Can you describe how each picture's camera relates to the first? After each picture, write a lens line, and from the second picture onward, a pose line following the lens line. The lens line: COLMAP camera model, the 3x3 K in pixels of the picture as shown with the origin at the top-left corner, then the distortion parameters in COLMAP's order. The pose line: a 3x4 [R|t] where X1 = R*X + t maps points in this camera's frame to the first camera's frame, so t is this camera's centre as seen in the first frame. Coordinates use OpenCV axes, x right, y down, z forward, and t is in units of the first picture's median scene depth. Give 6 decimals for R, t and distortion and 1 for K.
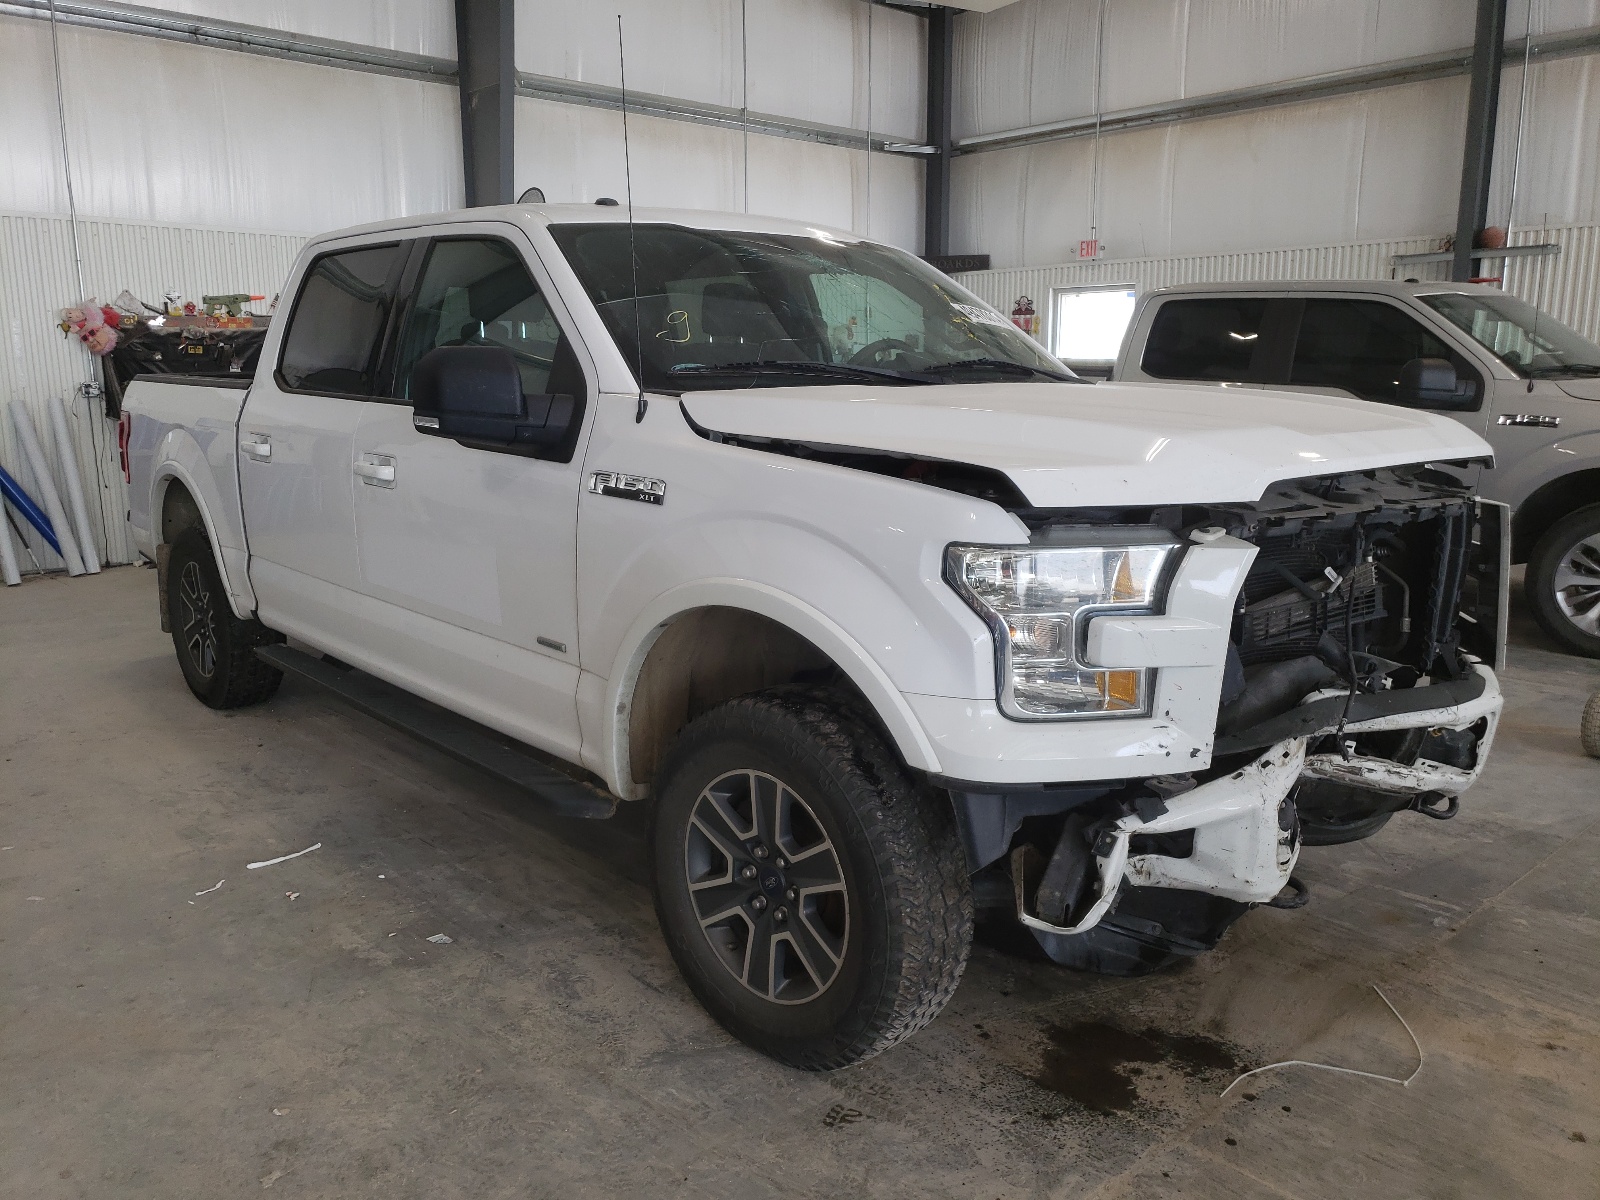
lens RADIAL K [[1285.7, 0, 782.4], [0, 1285.7, 590.2], [0, 0, 1]] dist [0.044868, -0.042392]
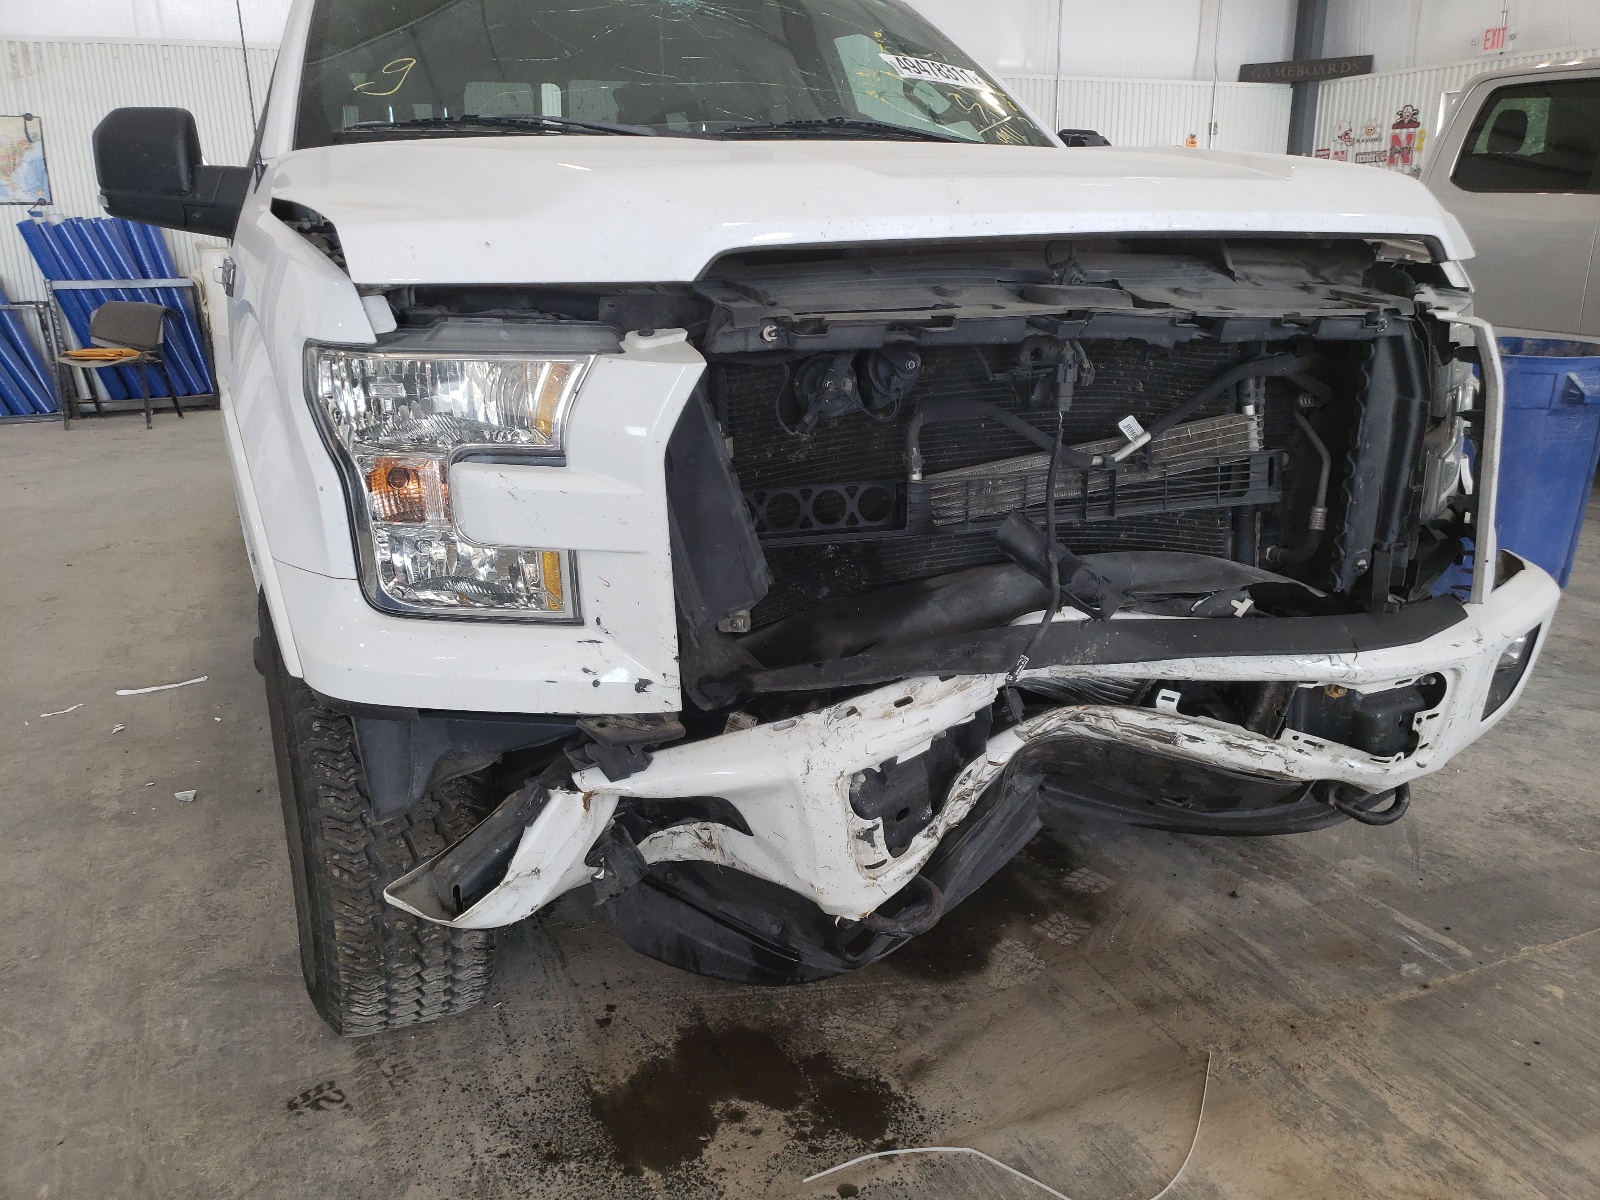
lens RADIAL K [[1285.7, 0, 782.4], [0, 1285.7, 590.2], [0, 0, 1]] dist [0.044868, -0.042392]
pose [[0.946587, 0.084386, -0.311212, 0.449456], [-0.049914, 0.991862, 0.117127, 0.000666], [0.318563, -0.095337, 0.943095, 0.331970]]
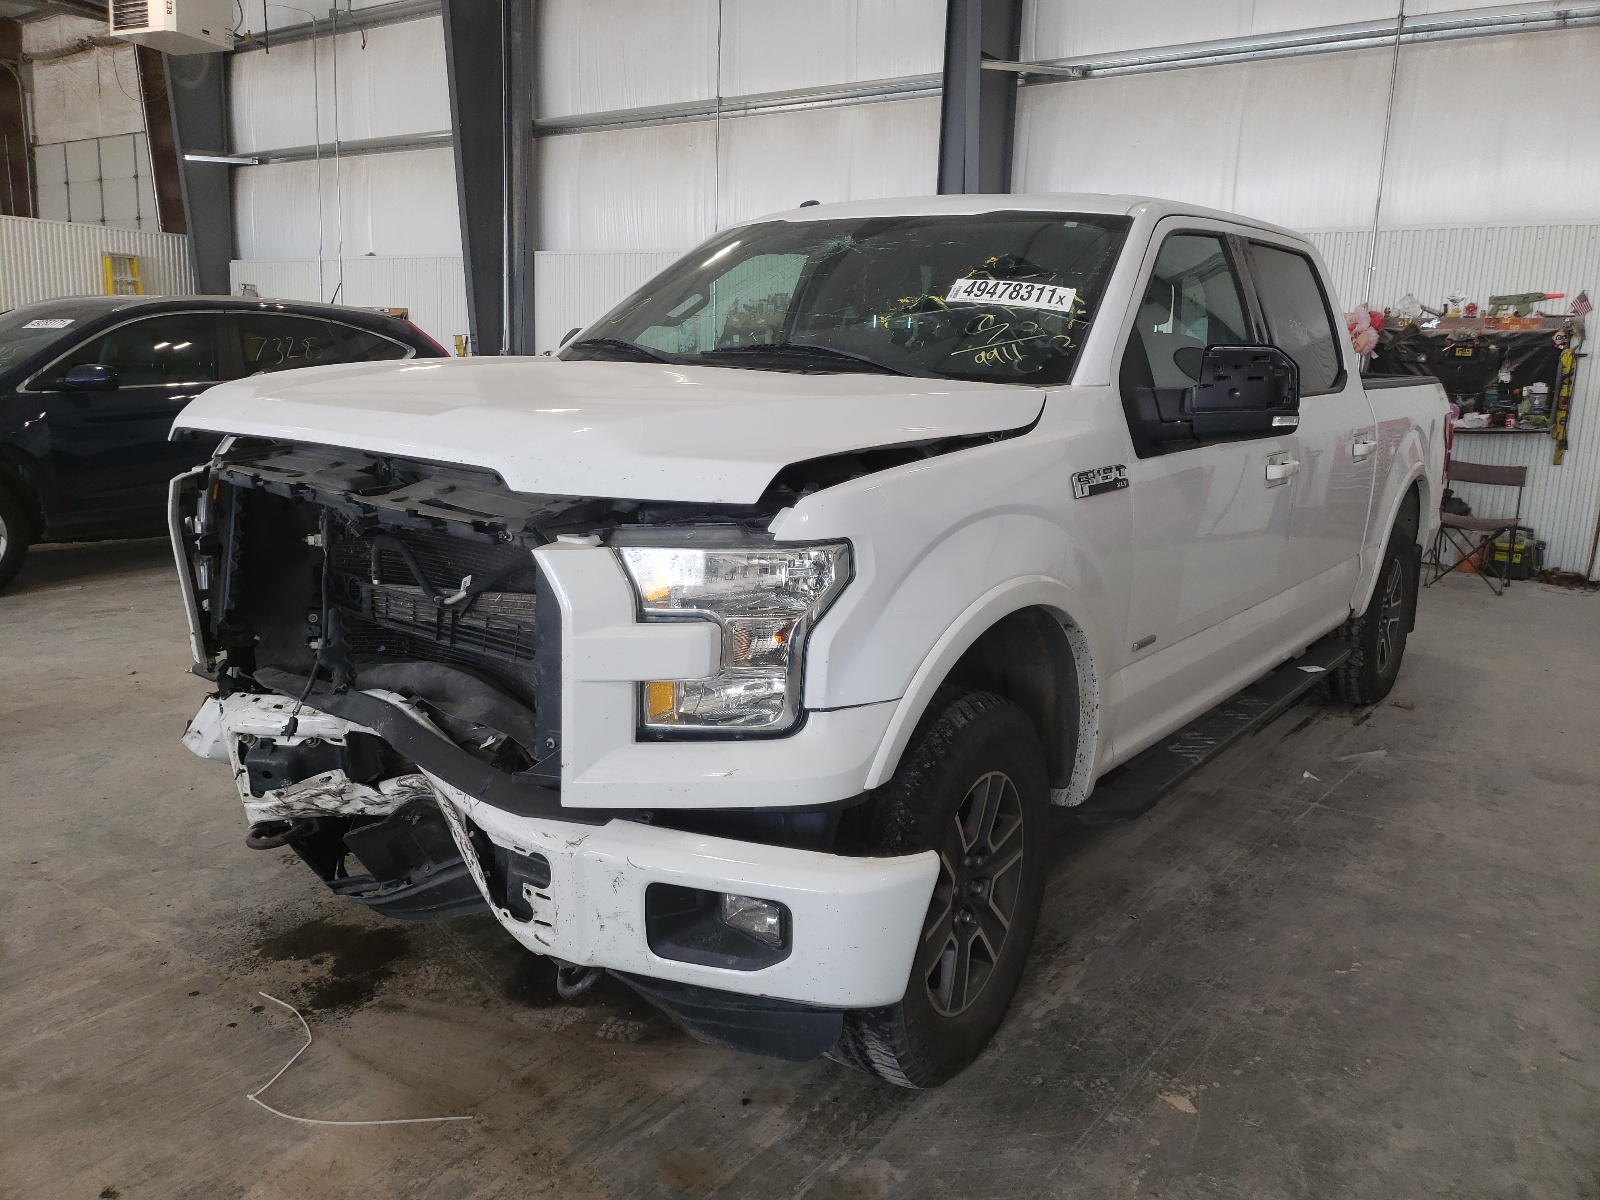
lens RADIAL K [[1228.7, 0, 740.4], [0, 1228.7, 577.8], [0, 0, 1]] dist [0.063363, -0.083858]
pose [[0.180887, 0.181942, -0.966528, 1.199049], [-0.195119, 0.969844, 0.146050, -0.163498], [0.963955, 0.162169, 0.210932, 0.974682]]
